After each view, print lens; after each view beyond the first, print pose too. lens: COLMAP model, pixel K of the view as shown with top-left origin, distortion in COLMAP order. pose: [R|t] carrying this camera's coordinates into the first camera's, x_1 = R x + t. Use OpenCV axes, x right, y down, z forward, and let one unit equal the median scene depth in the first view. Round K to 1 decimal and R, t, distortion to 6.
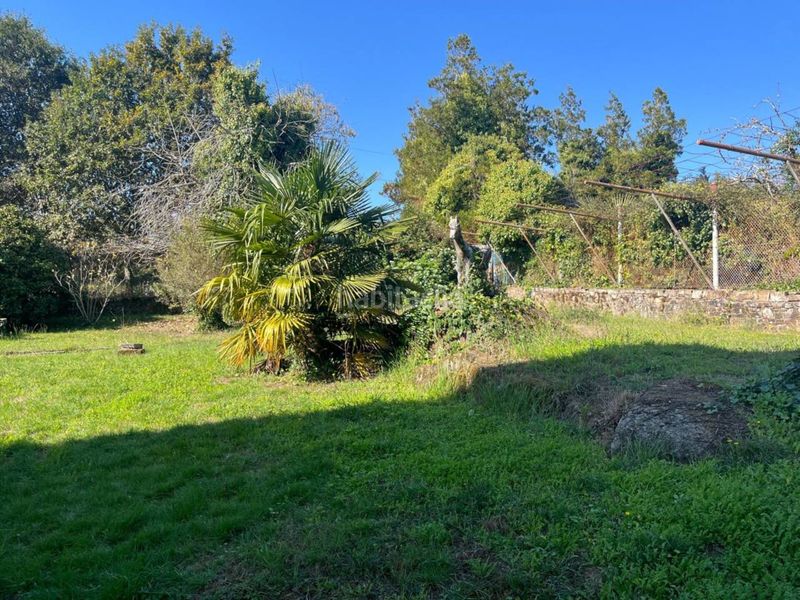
lens RADIAL K [[598.1, 0, 401.2], [0, 598.1, 292.2], [0, 0, 1]] dist [0.070655, -0.104973]
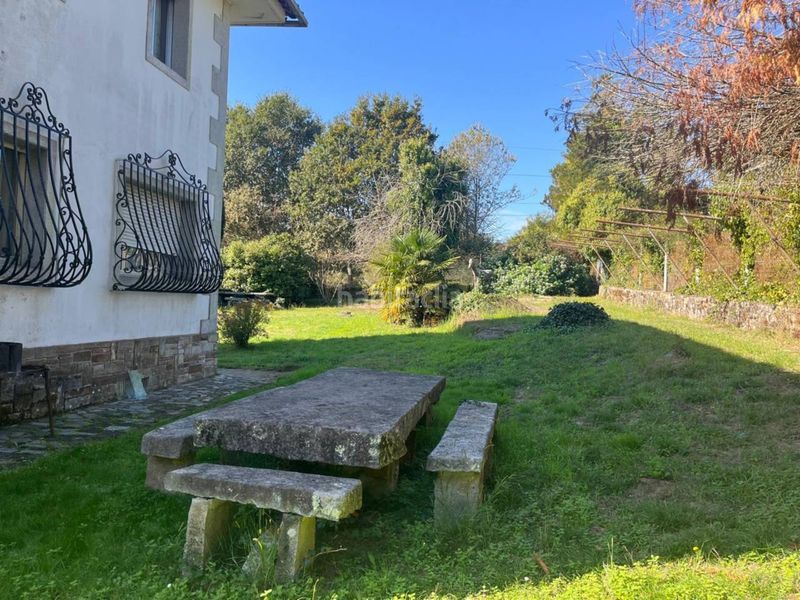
lens RADIAL K [[598.1, 0, 401.2], [0, 598.1, 292.2], [0, 0, 1]] dist [0.070655, -0.104973]
pose [[0.940202, 0.019935, -0.340033, 0.227296], [-0.013746, 0.999693, 0.020602, -0.014539], [0.340340, -0.014696, 0.940188, -0.459187]]
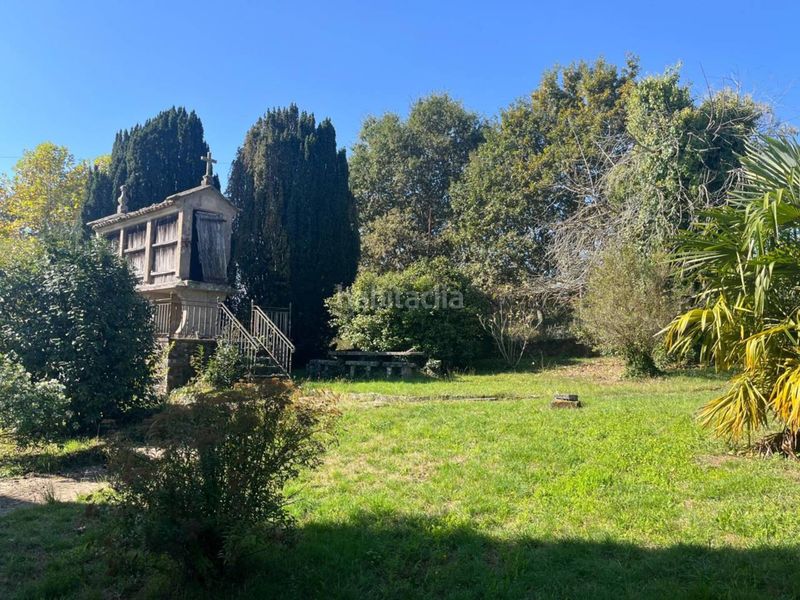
lens RADIAL K [[598.1, 0, 401.2], [0, 598.1, 292.2], [0, 0, 1]] dist [0.070655, -0.104973]
pose [[0.801272, -0.061621, -0.595118, -0.061354], [0.020994, 0.996965, -0.074964, 0.000227], [0.597932, 0.047572, 0.800134, 0.090044]]
